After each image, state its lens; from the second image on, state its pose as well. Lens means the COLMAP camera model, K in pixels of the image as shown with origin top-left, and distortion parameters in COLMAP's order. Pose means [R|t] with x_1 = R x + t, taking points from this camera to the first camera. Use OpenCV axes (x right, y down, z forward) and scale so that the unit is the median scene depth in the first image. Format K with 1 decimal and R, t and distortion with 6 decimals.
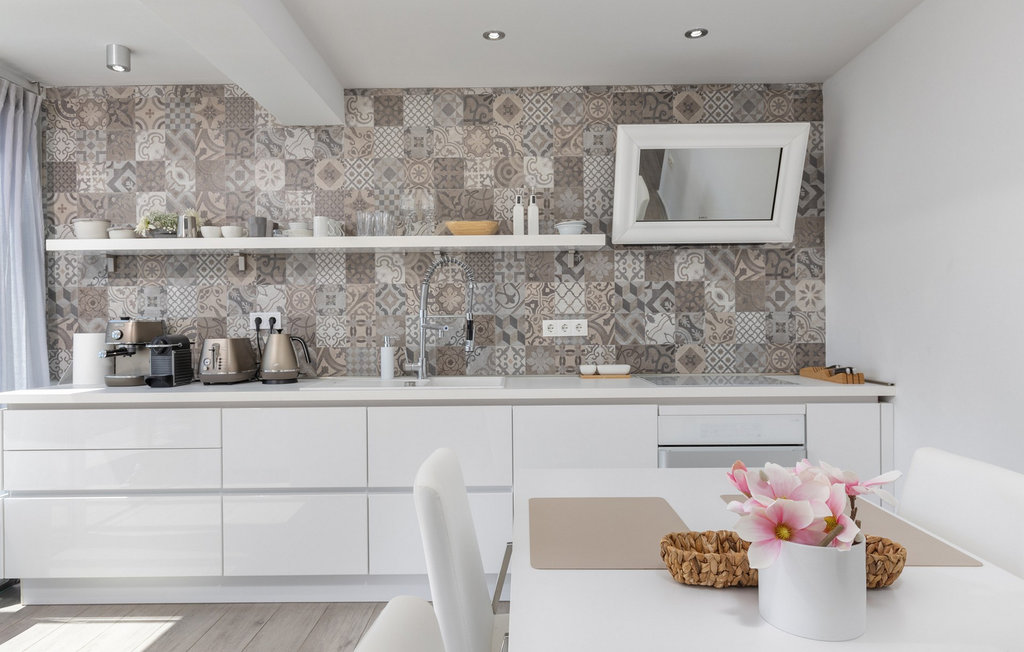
lens RADIAL K [[643.7, 0, 514.3], [0, 643.7, 324.9], [0, 0, 1]] dist [-0.001692, 0.000368]
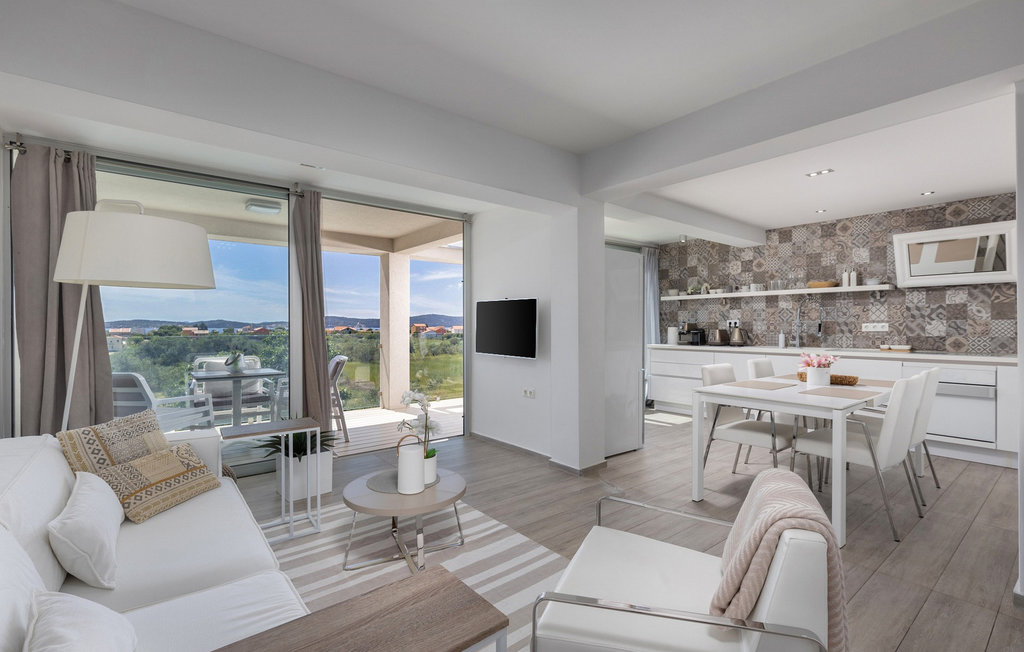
lens RADIAL K [[465.3, 0, 510.4], [0, 465.3, 325.9], [0, 0, 1]] dist [0.001848, 0.000503]
pose [[0.637784, 0.009208, -0.770160, 0.497481], [-0.006912, 0.999957, 0.006231, -0.001075], [0.770184, 0.001349, 0.637820, -0.912046]]
